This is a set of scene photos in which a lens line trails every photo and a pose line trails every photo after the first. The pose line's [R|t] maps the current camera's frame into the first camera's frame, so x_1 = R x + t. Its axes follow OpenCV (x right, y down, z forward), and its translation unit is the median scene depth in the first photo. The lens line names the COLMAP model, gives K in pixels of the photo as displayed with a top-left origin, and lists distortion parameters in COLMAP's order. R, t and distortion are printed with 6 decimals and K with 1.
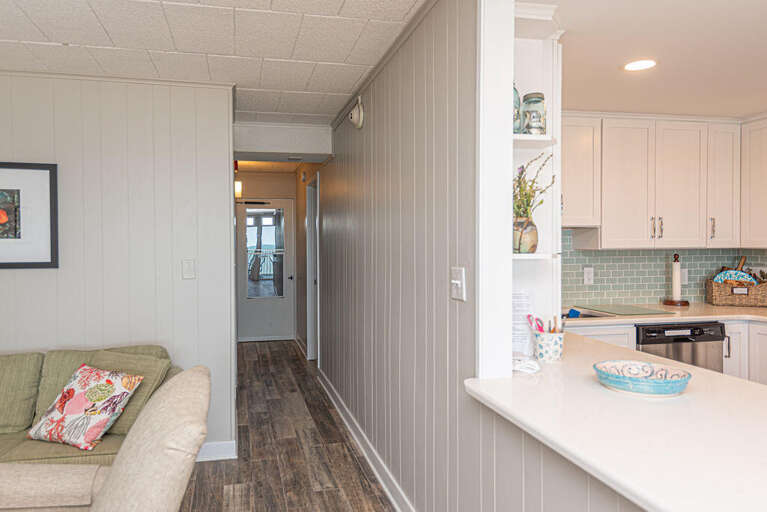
lens RADIAL K [[528.9, 0, 382.4], [0, 528.9, 253.5], [0, 0, 1]] dist [0.001766, 0.001290]
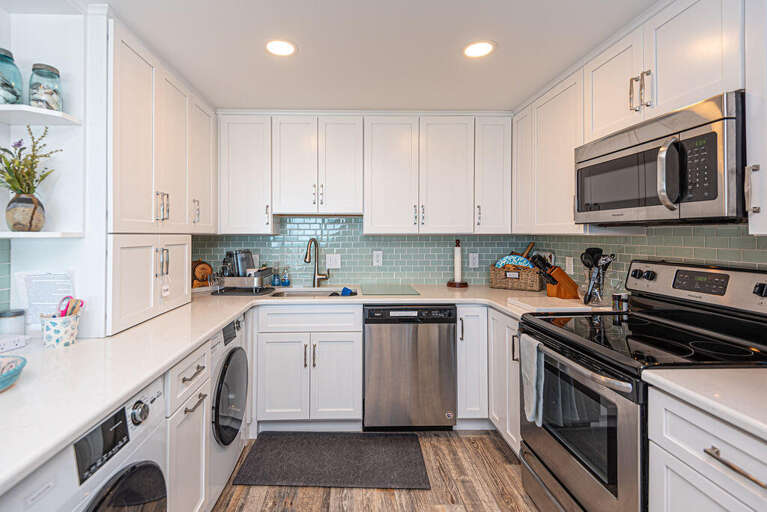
lens RADIAL K [[355.6, 0, 362.7], [0, 355.6, 240.0], [0, 0, 1]] dist [0.021320, 0.000153]
pose [[0.981821, 0.005247, -0.189734, 0.539853], [-0.006256, 0.999969, -0.004718, 0.007011], [0.189704, 0.005819, 0.981824, 0.259125]]
